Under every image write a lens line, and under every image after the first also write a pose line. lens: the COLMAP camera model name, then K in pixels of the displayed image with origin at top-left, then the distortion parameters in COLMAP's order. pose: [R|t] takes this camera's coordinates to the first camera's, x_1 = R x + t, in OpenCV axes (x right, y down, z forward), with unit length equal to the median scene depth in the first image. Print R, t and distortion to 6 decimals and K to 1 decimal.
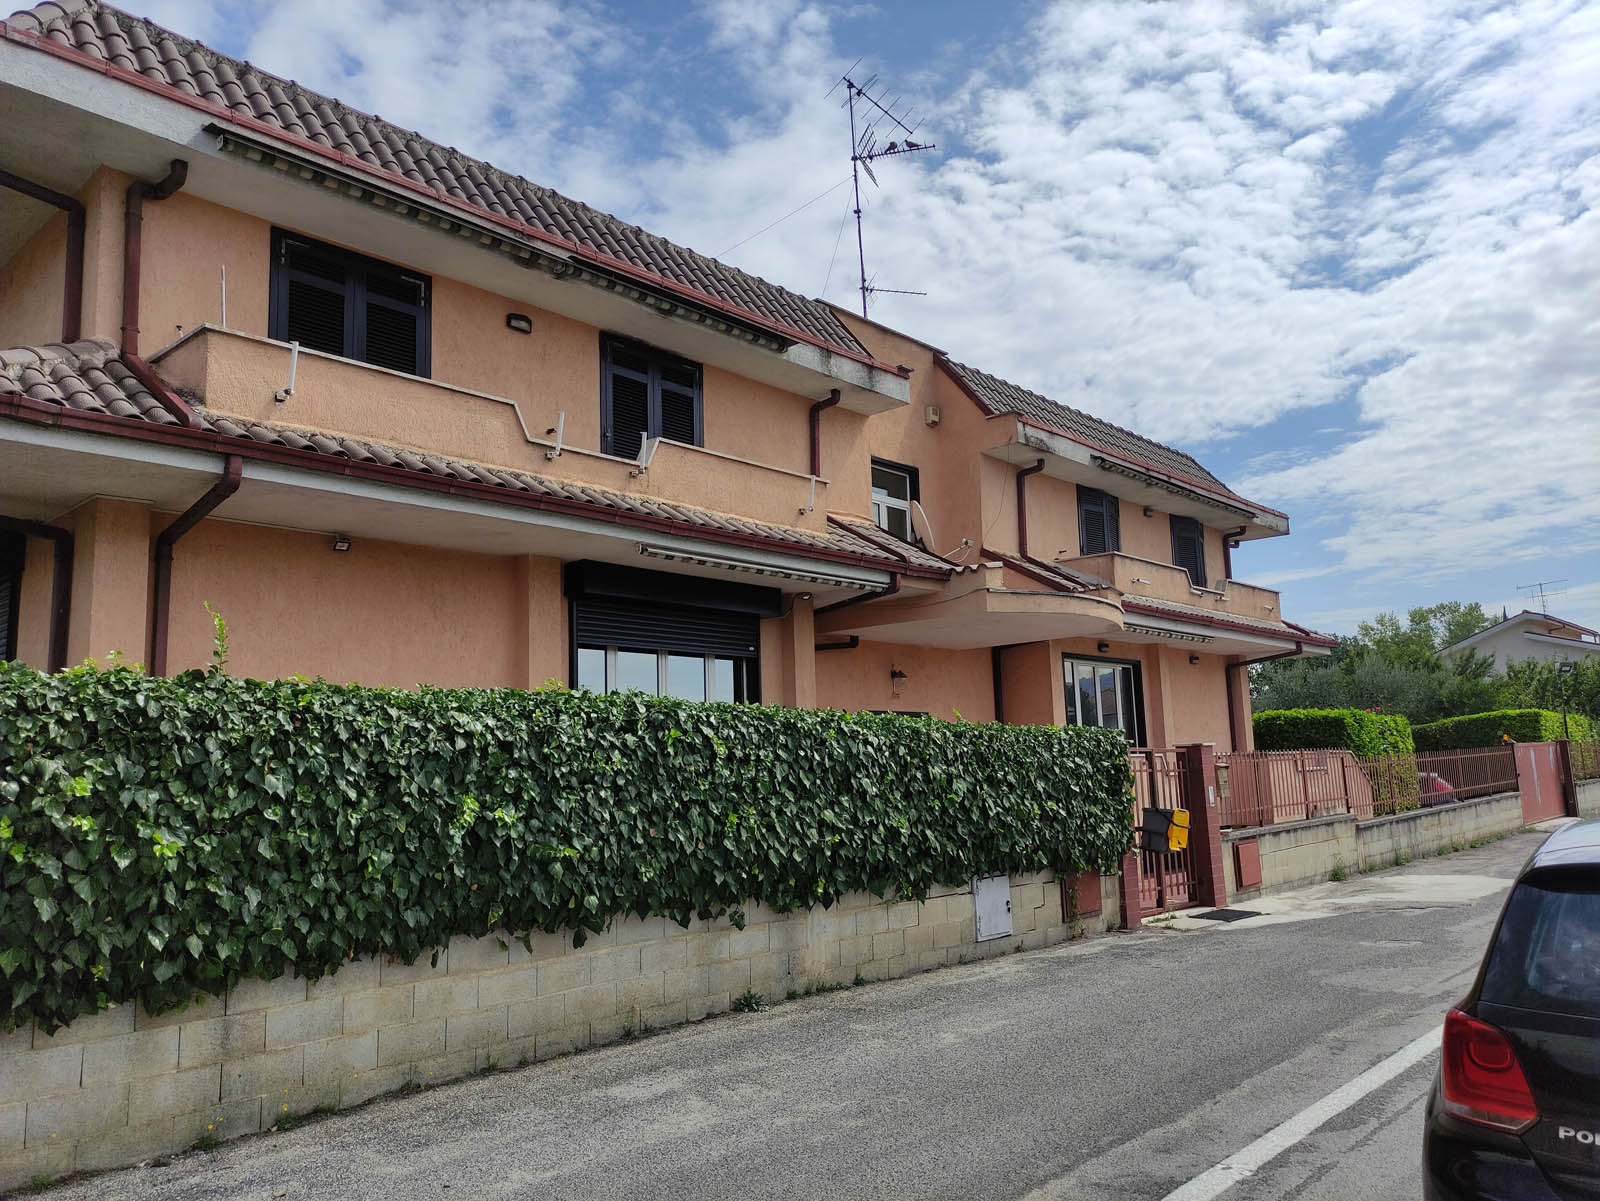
lens RADIAL K [[1159.7, 0, 780.2], [0, 1159.7, 614.6], [0, 0, 1]] dist [0.049295, -0.036613]
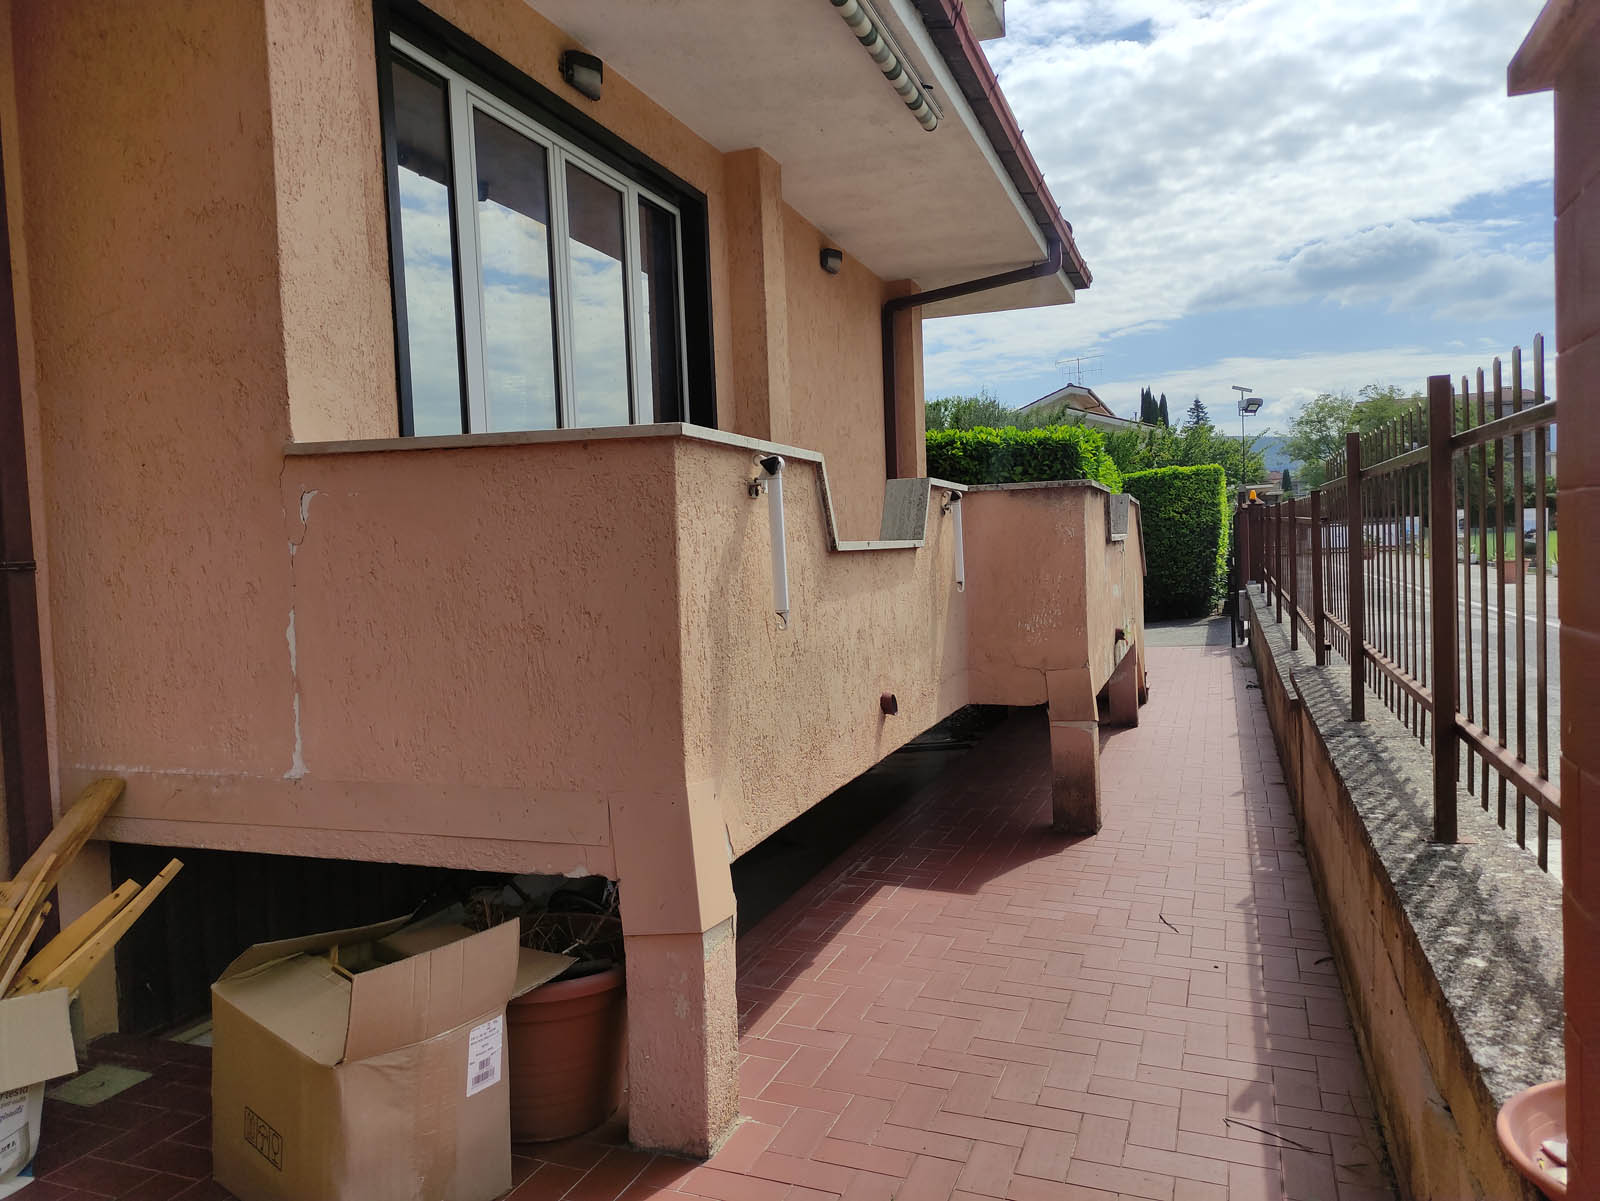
lens RADIAL K [[1159.7, 0, 799.5], [0, 1159.7, 601.3], [0, 0, 1]] dist [0.049295, -0.036613]
pose [[0.915183, -0.021009, 0.402490, 0.136385], [-0.045678, 0.986799, 0.155372, 0.063883], [-0.400441, -0.160579, 0.902143, 0.460259]]
